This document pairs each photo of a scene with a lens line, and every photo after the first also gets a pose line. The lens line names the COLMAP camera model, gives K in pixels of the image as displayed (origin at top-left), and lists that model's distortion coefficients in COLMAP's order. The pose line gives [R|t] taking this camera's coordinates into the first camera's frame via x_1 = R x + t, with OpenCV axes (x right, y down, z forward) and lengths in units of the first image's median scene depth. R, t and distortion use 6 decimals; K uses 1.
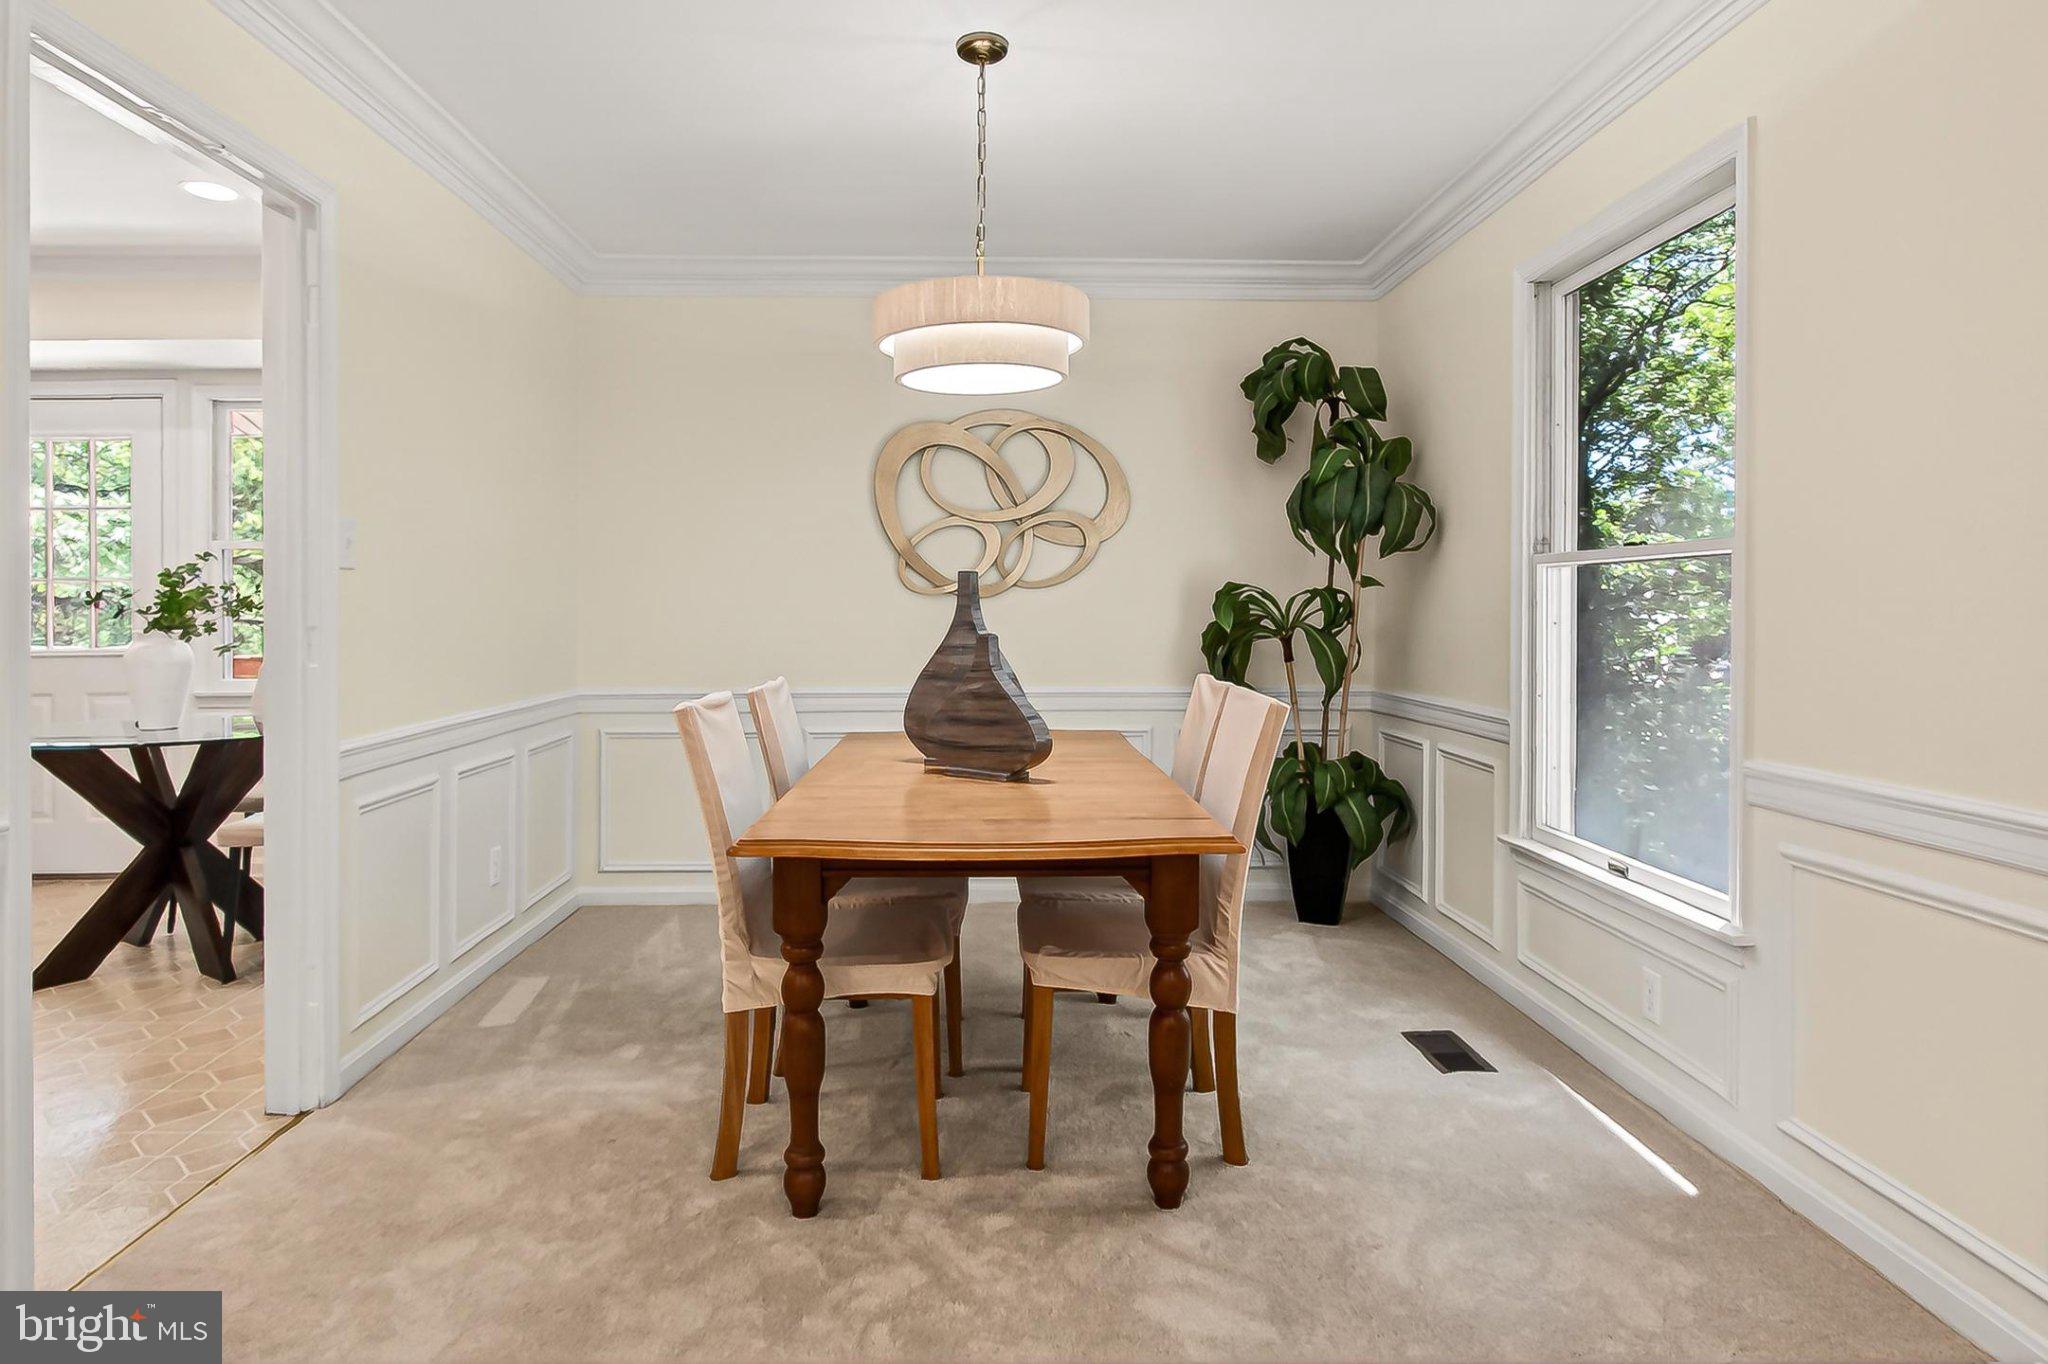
lens RADIAL K [[1156.4, 0, 1021.7], [0, 1156.4, 621.5], [0, 0, 1]] dist [0.005202, 0.002876]
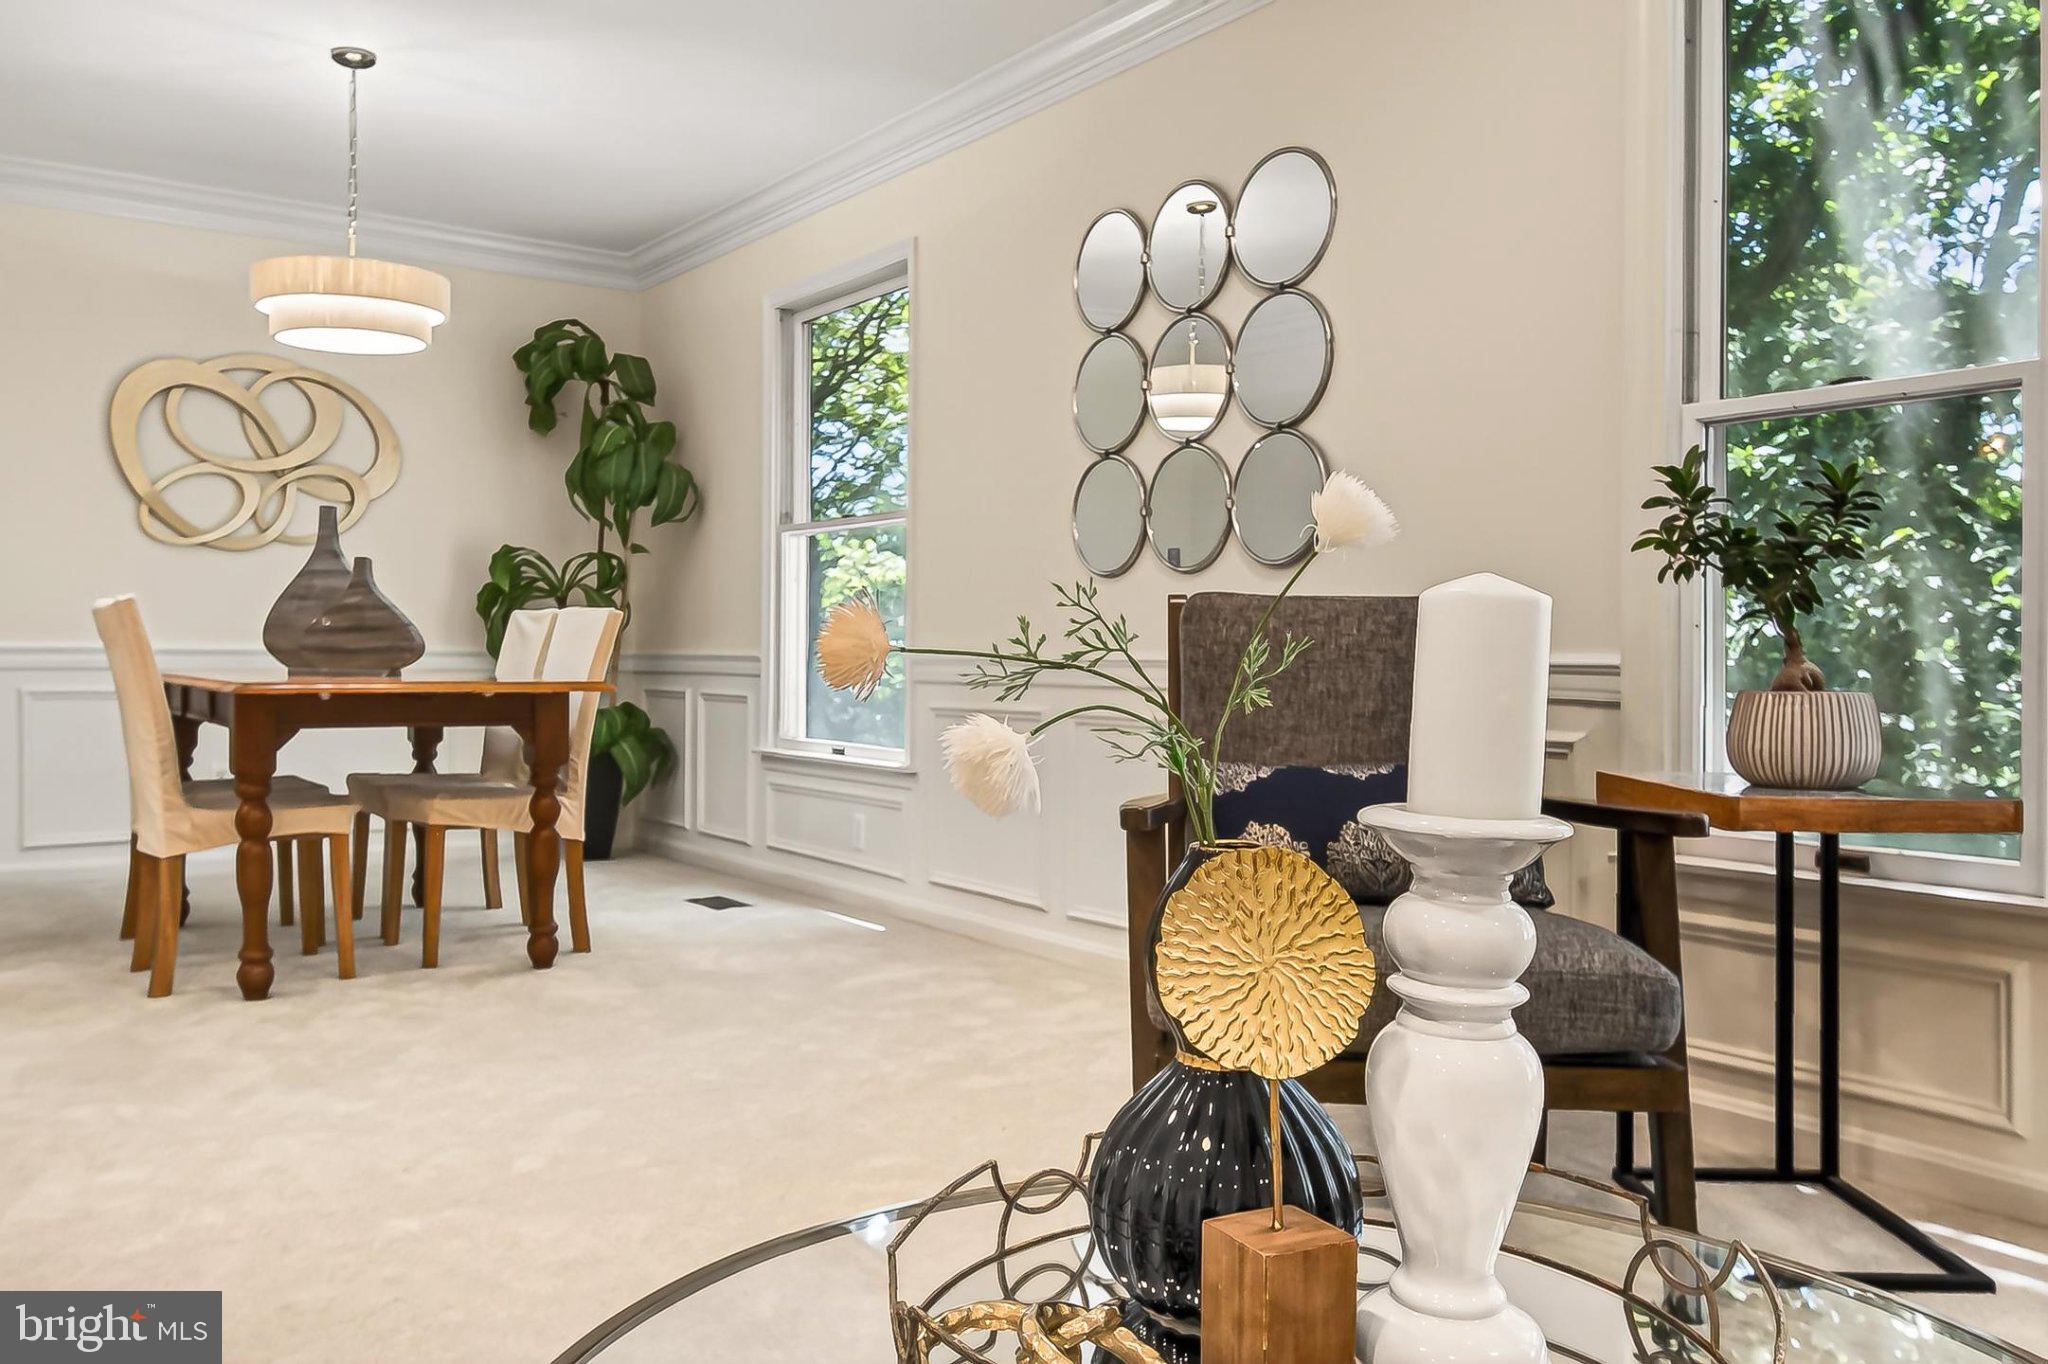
lens RADIAL K [[1607.4, 0, 1025.4], [0, 1607.4, 675.7], [0, 0, 1]] dist [0.014244, -0.002658]
pose [[0.830925, 0.001194, 0.556383, -0.251010], [-0.002769, 0.999994, 0.001989, 0.083412], [-0.556377, -0.003193, 0.830924, -0.491807]]
